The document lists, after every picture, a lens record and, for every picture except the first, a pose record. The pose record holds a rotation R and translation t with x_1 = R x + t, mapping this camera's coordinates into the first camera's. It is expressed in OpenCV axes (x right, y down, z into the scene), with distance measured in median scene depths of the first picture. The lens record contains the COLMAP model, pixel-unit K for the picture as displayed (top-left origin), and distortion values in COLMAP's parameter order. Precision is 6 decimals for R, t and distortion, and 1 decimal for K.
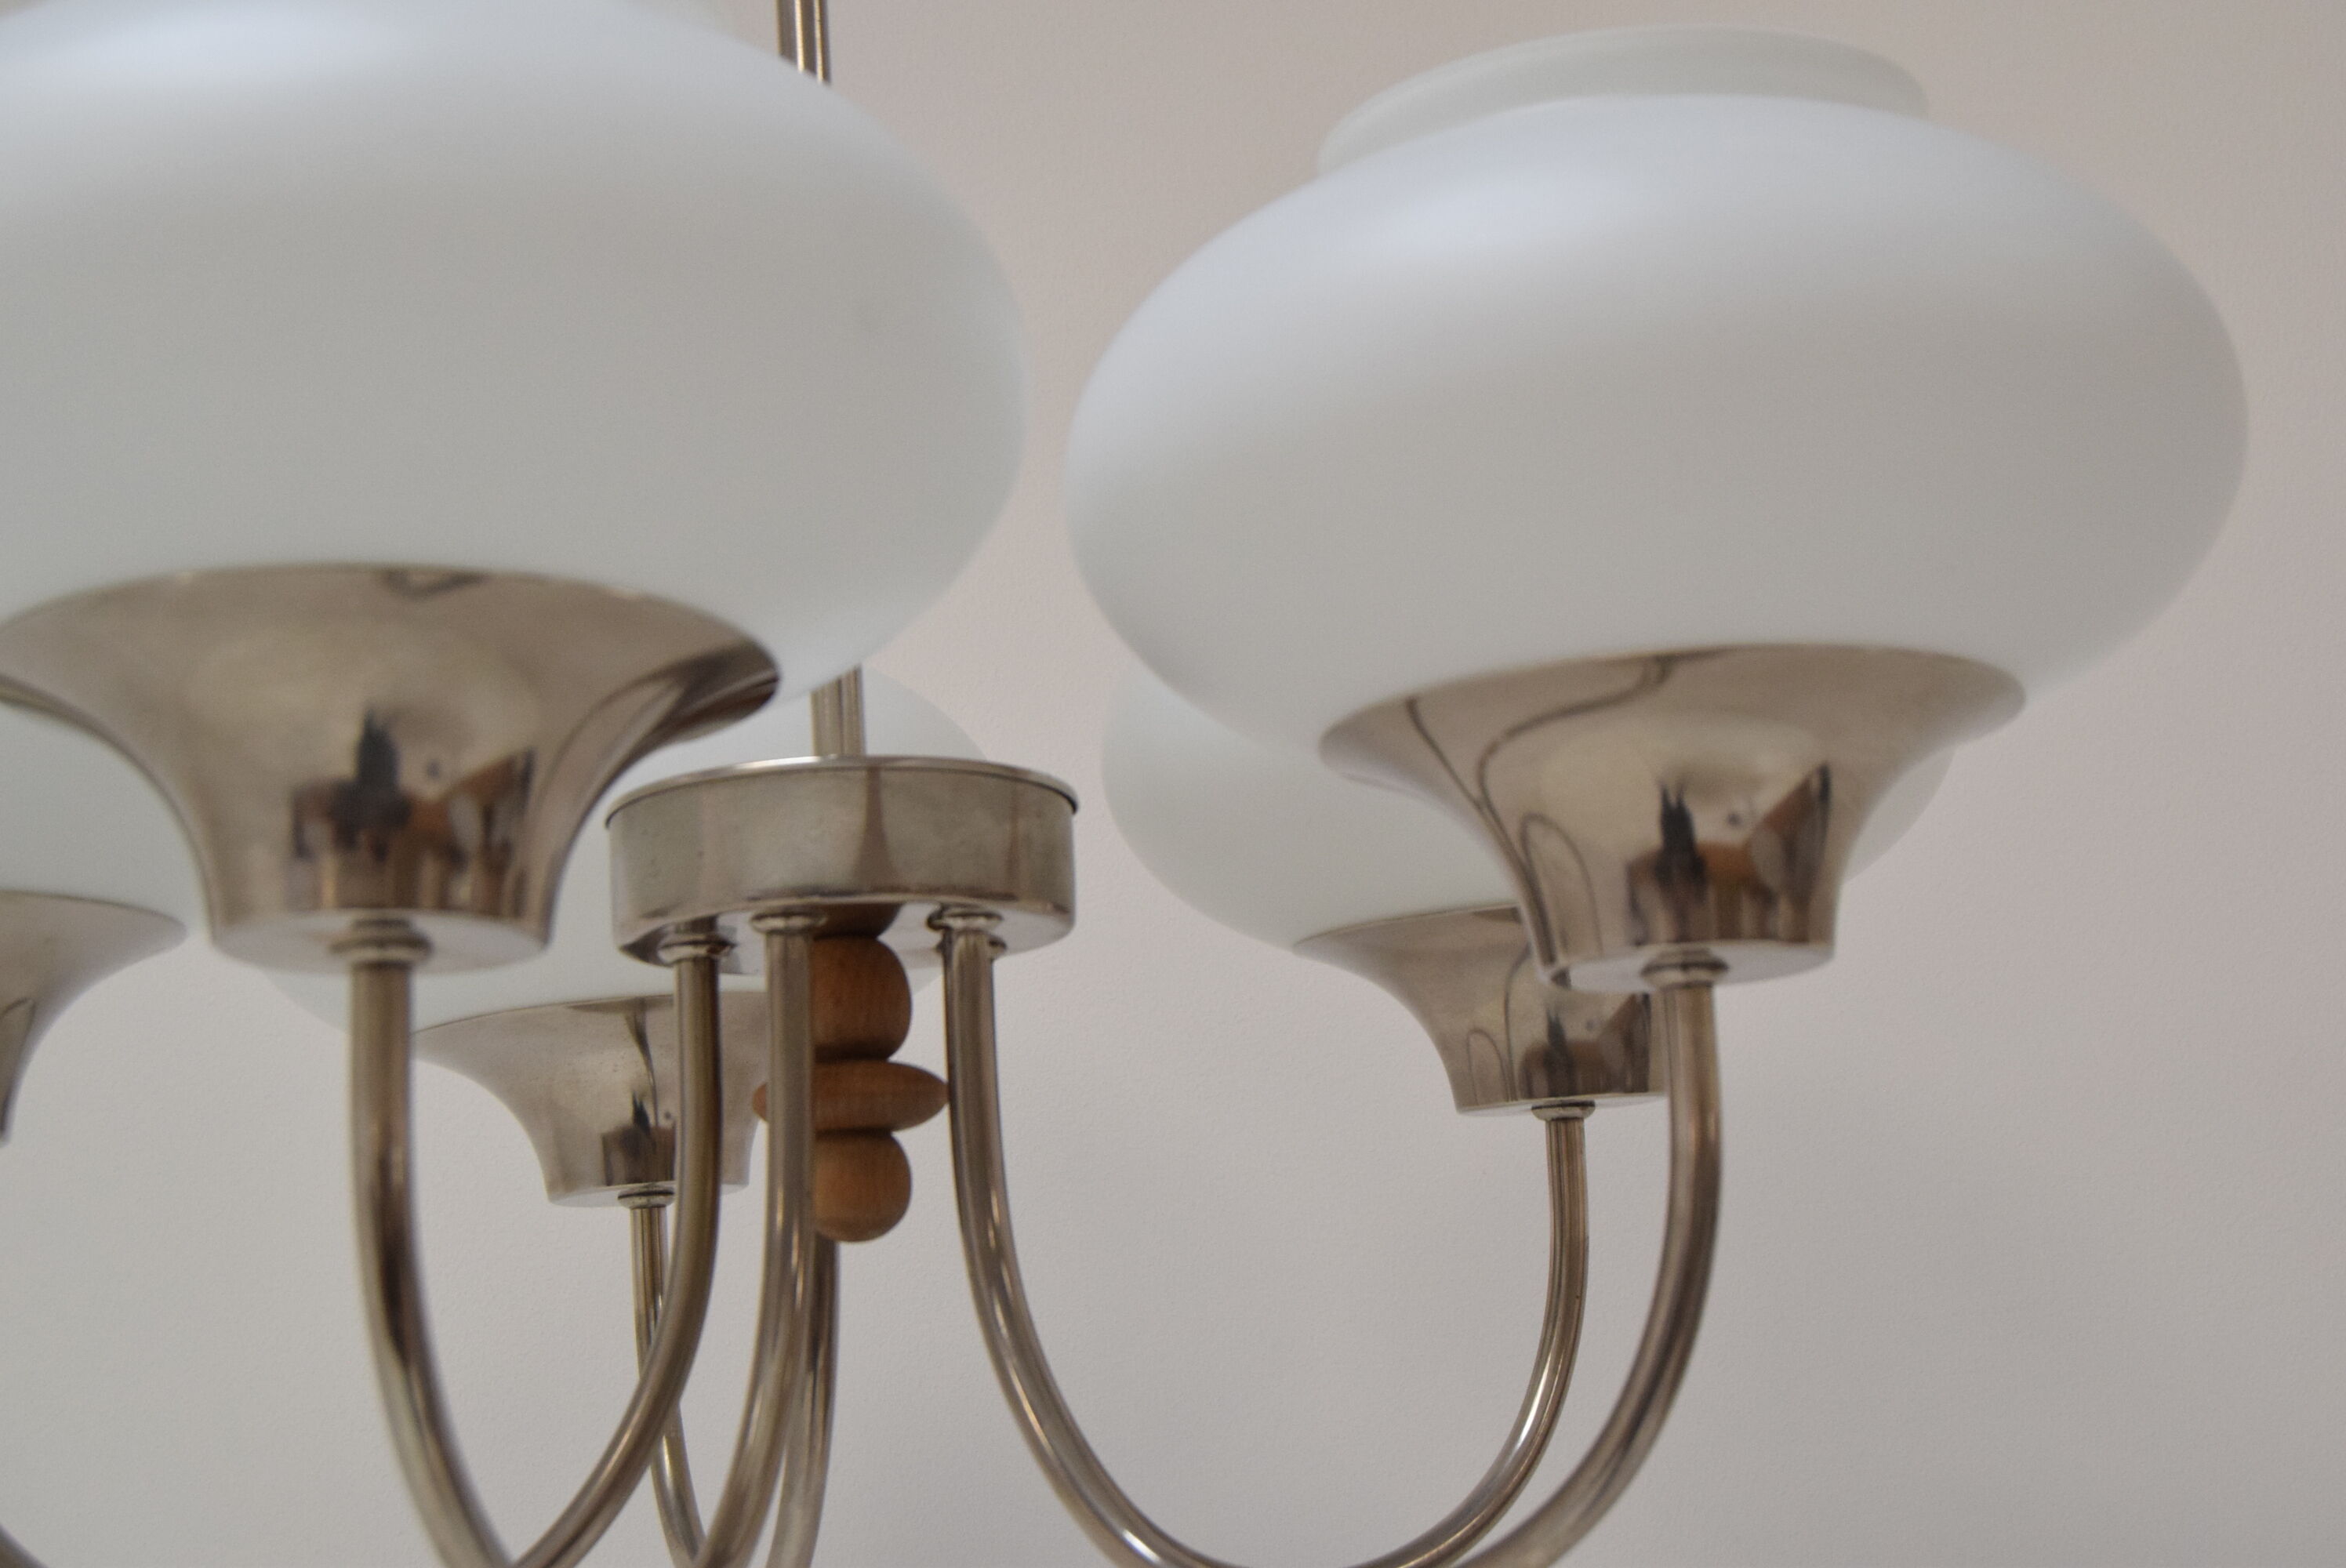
lens RADIAL K [[3583.0, 0, 1173.0], [0, 3583.0, 784.0], [0, 0, 1]] dist [-0.045003, -0.055674]
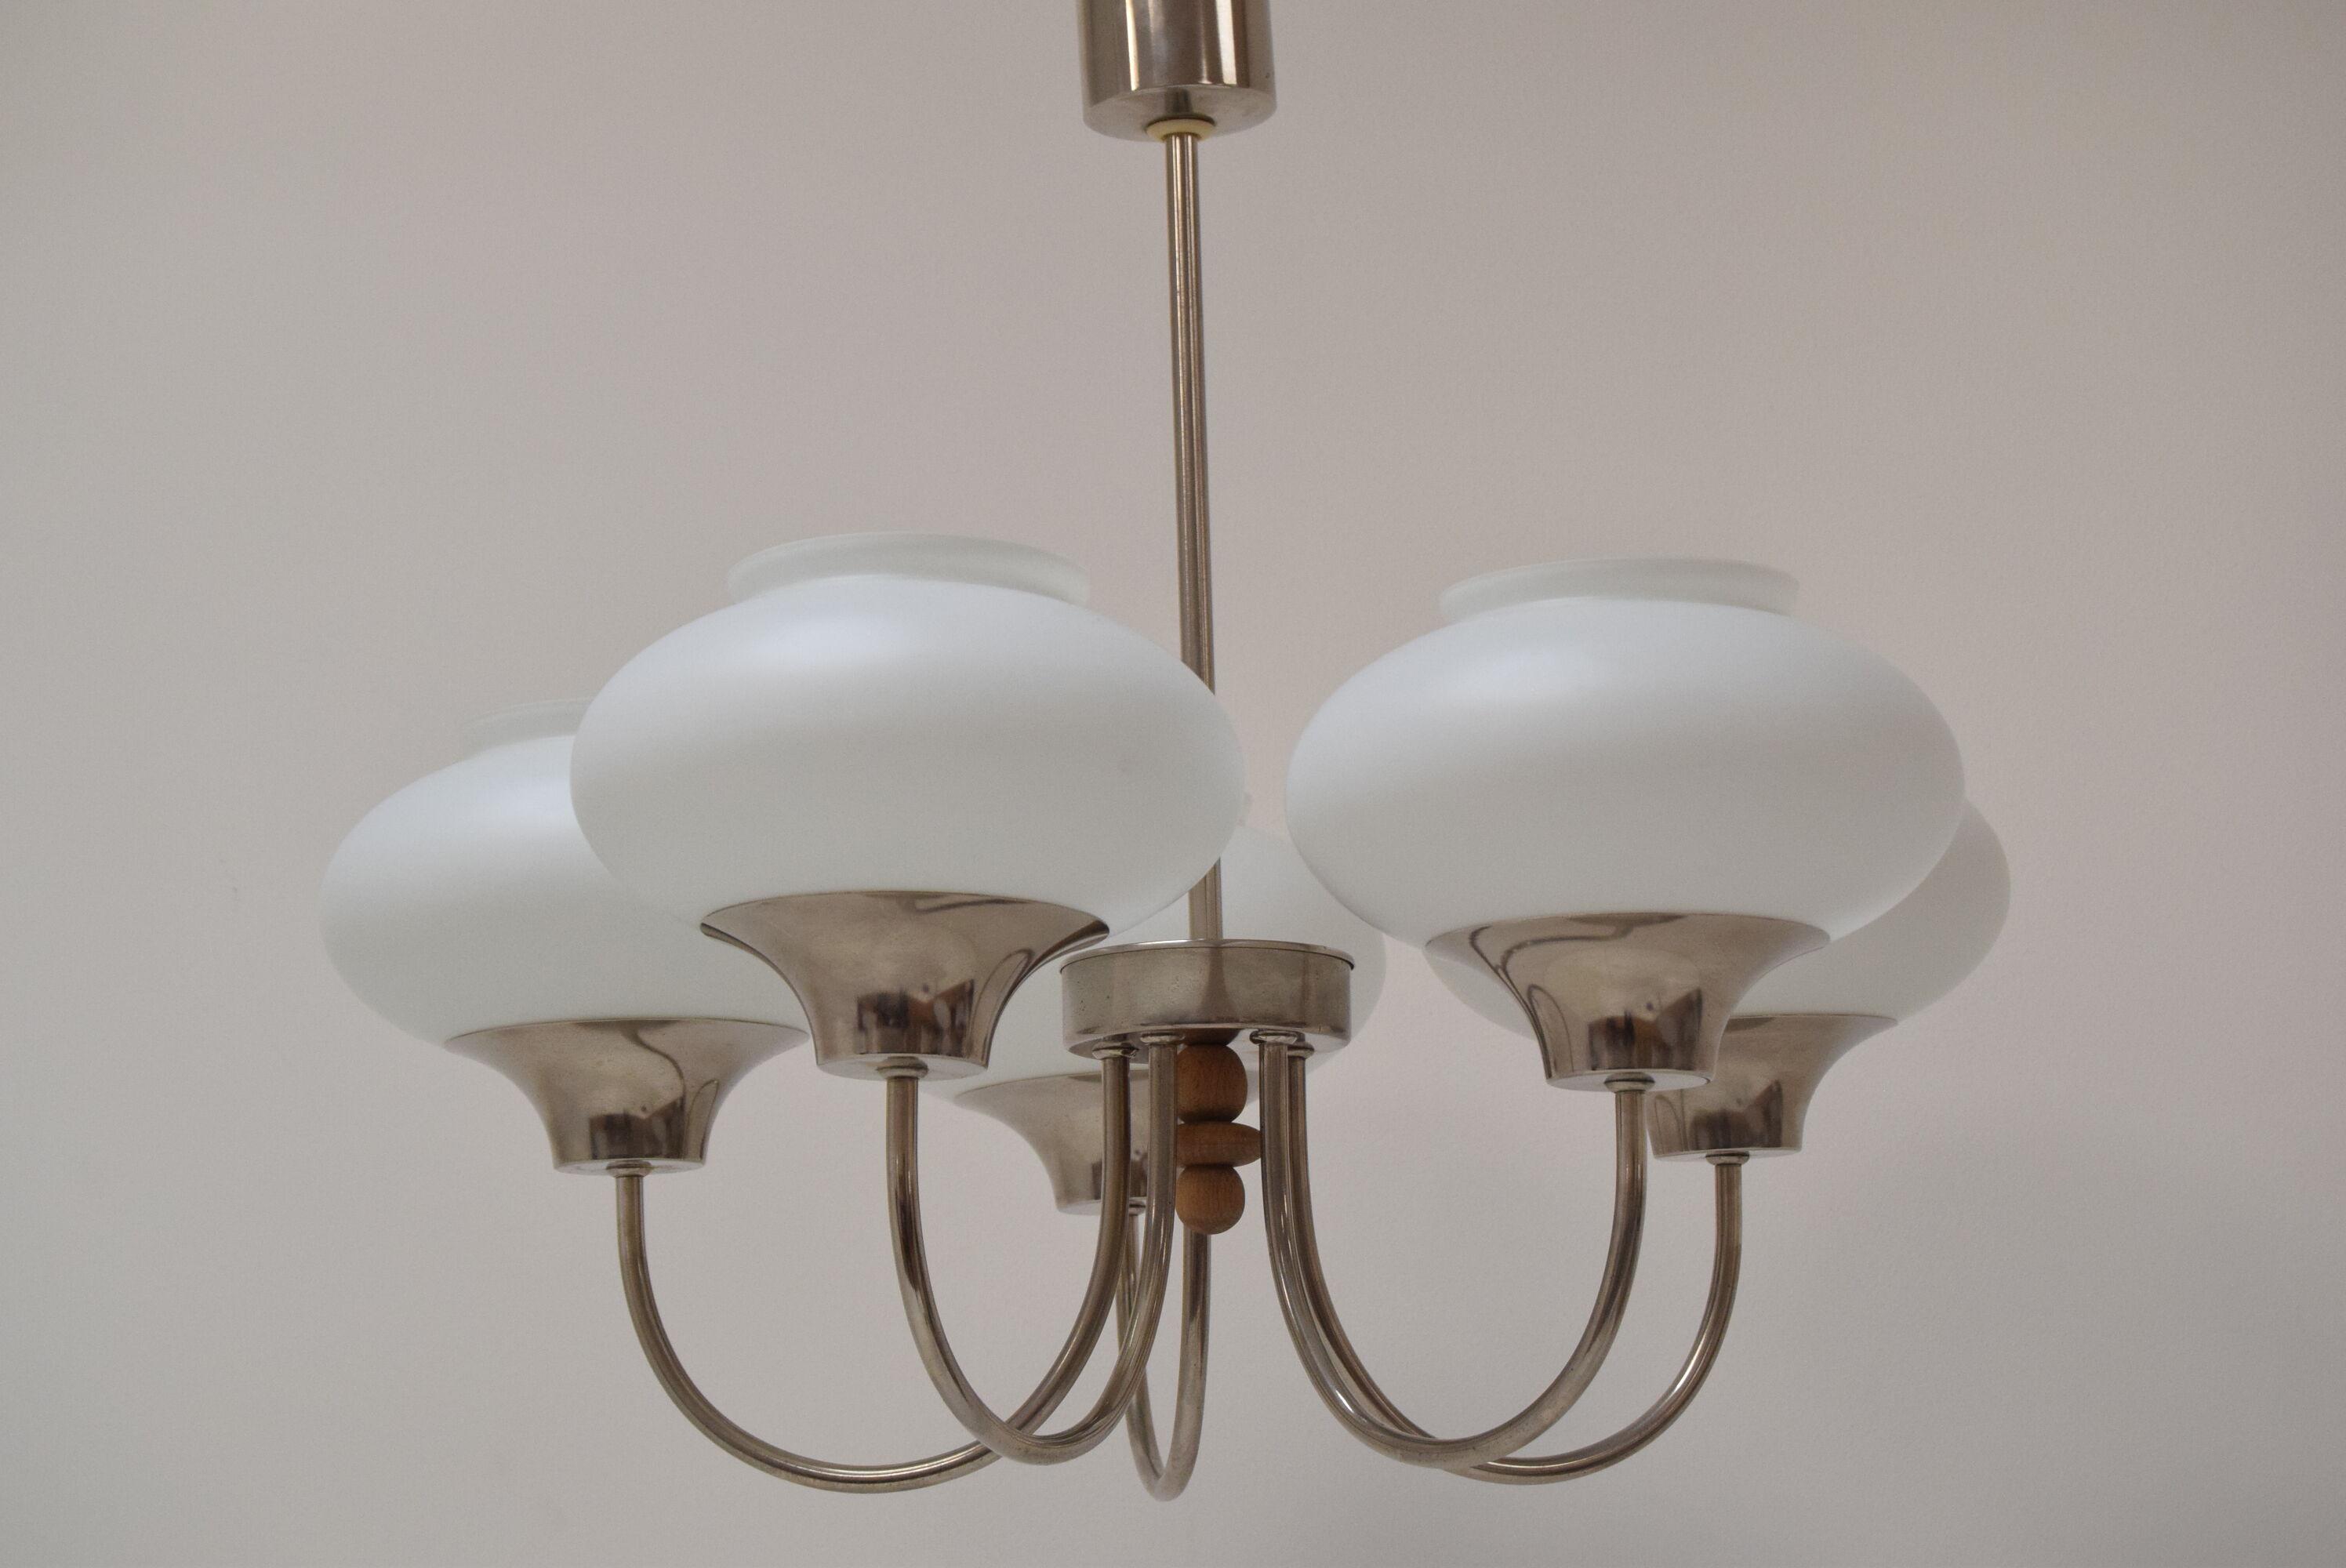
lens RADIAL K [[5508.8, 0, 1173.0], [0, 5508.8, 784.0], [0, 0, 1]] dist [0.030566, 0.116951]
pose [[0.978732, 0.002114, -0.205130, 0.409412], [0.004126, 0.999542, 0.029987, -0.151630], [0.205099, -0.030196, 0.978275, -1.448554]]
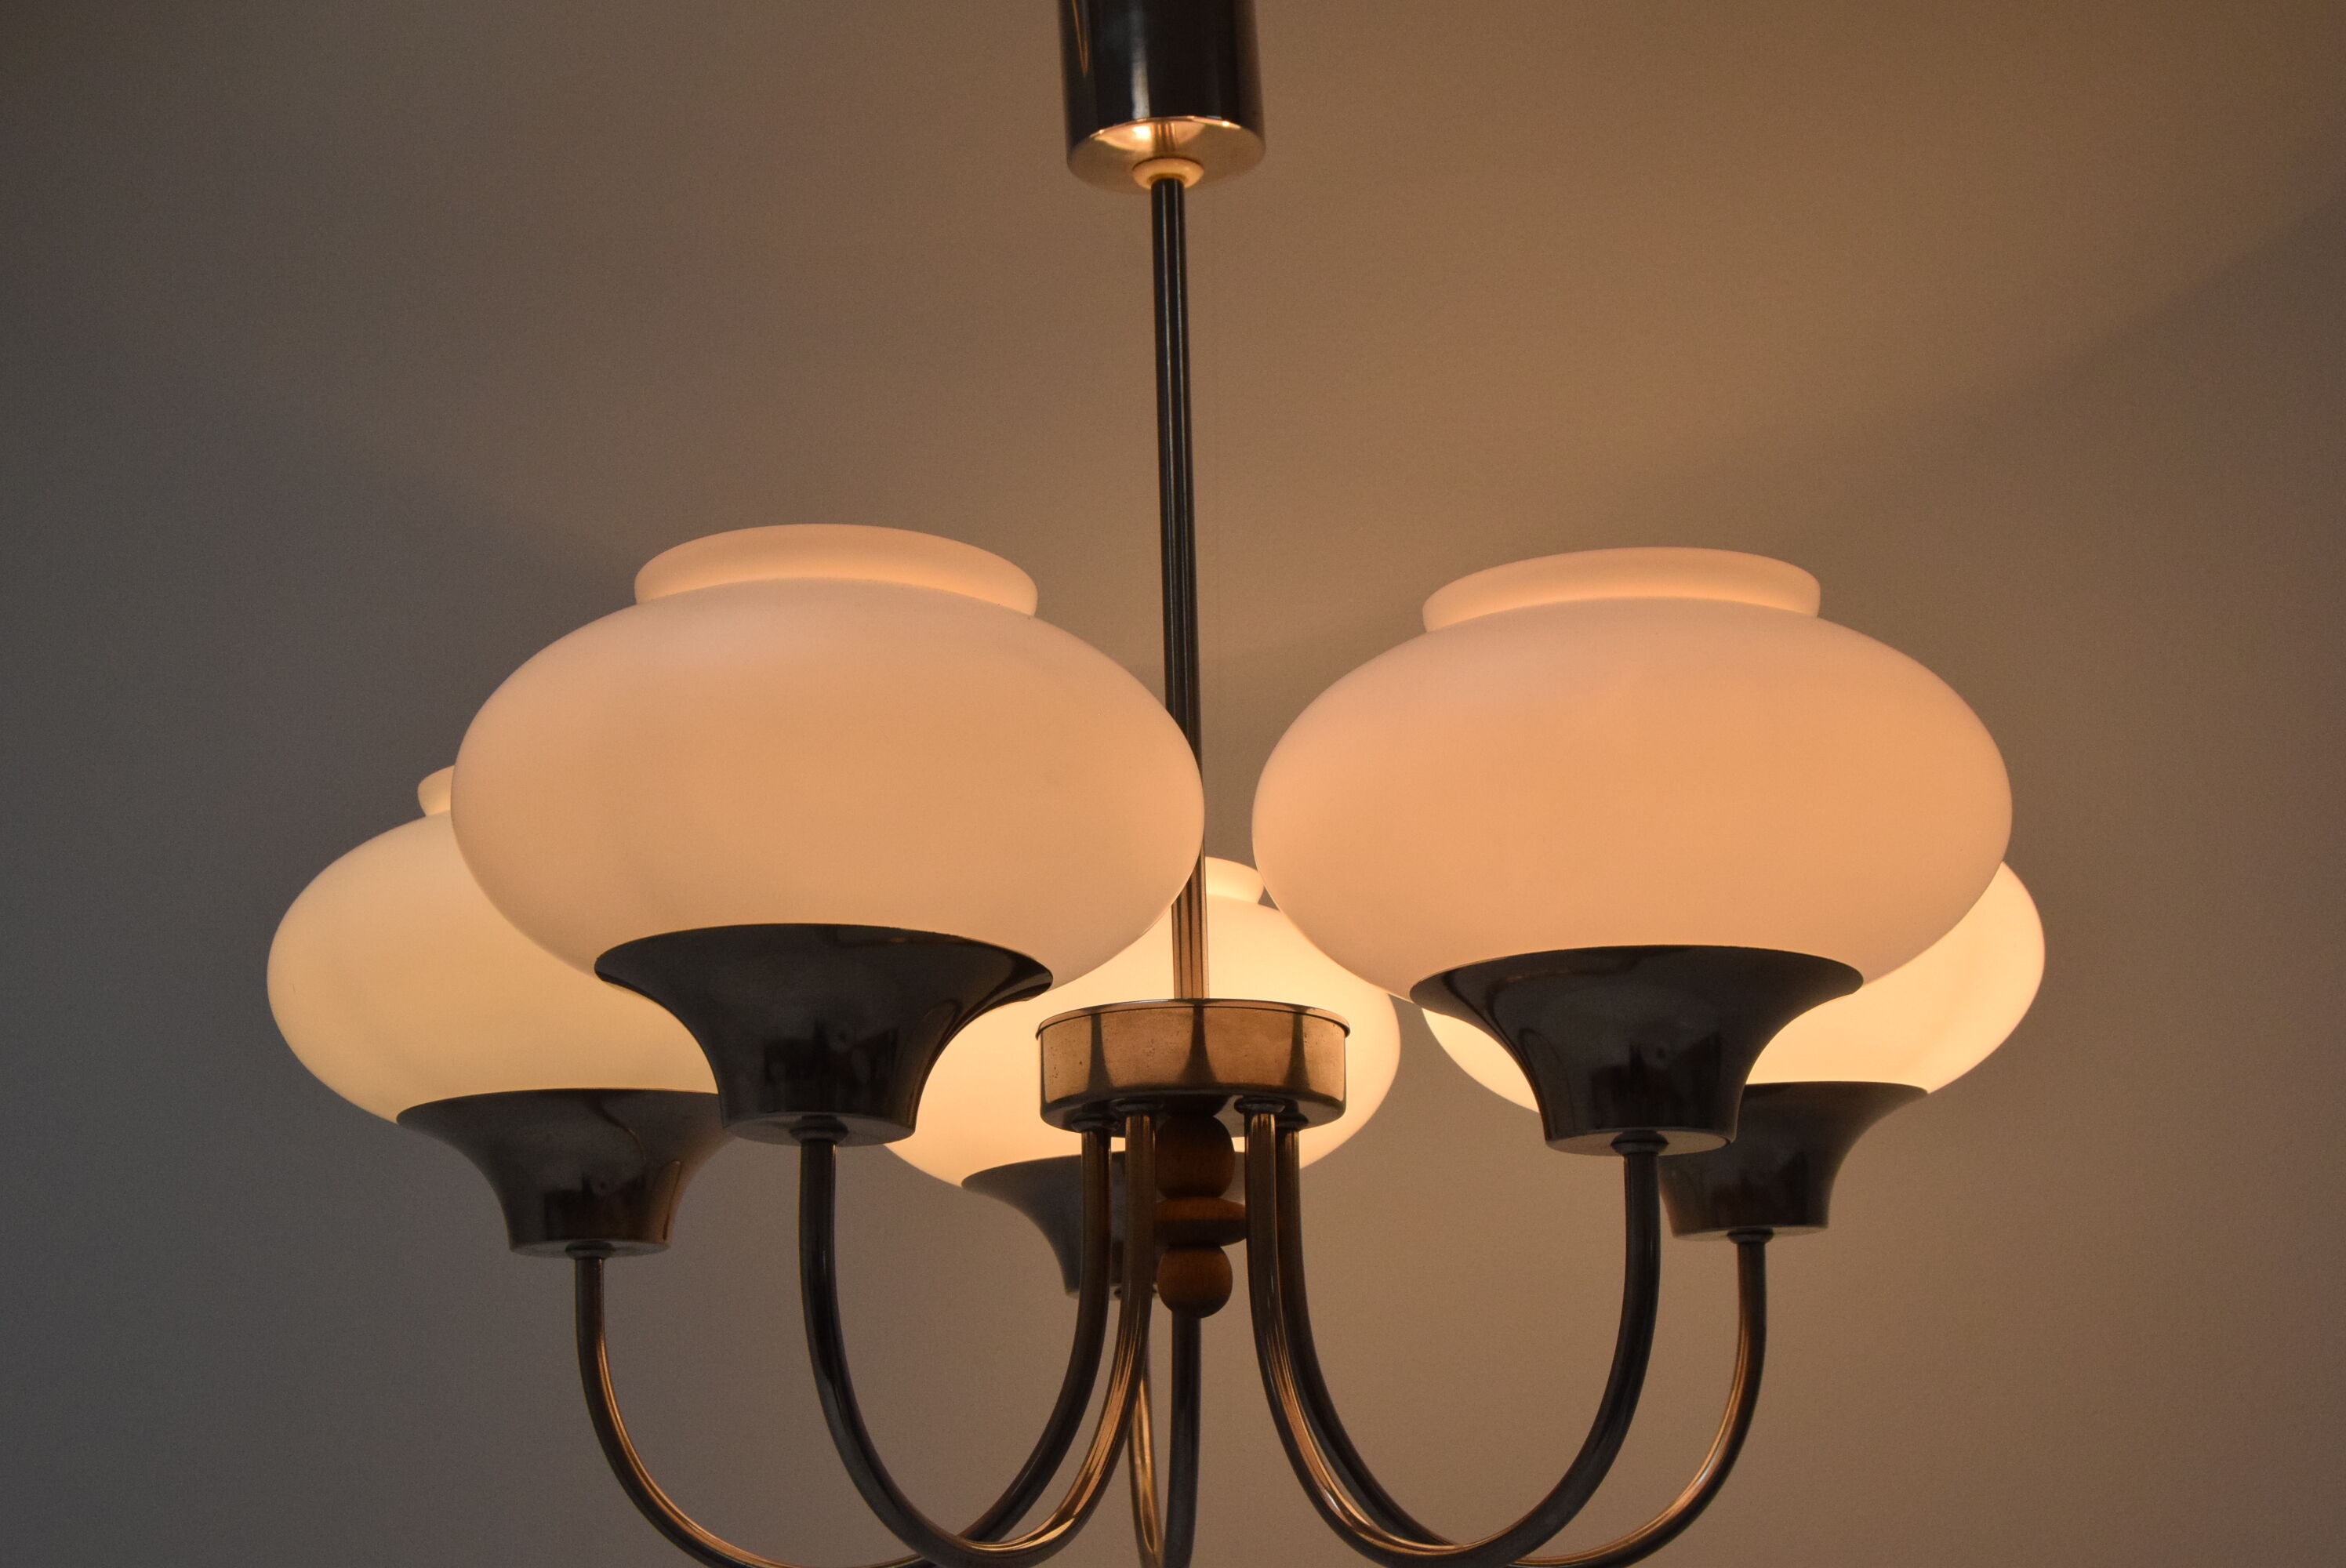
lens RADIAL K [[3776.0, 0, 1244.7], [0, 3776.0, 784.8], [0, 0, 1]] dist [0.002658, -0.014454]
pose [[0.972409, -0.016864, -0.232672, 0.309352], [0.009967, 0.999476, -0.030788, -0.048179], [0.233070, 0.027620, 0.972068, -0.556615]]
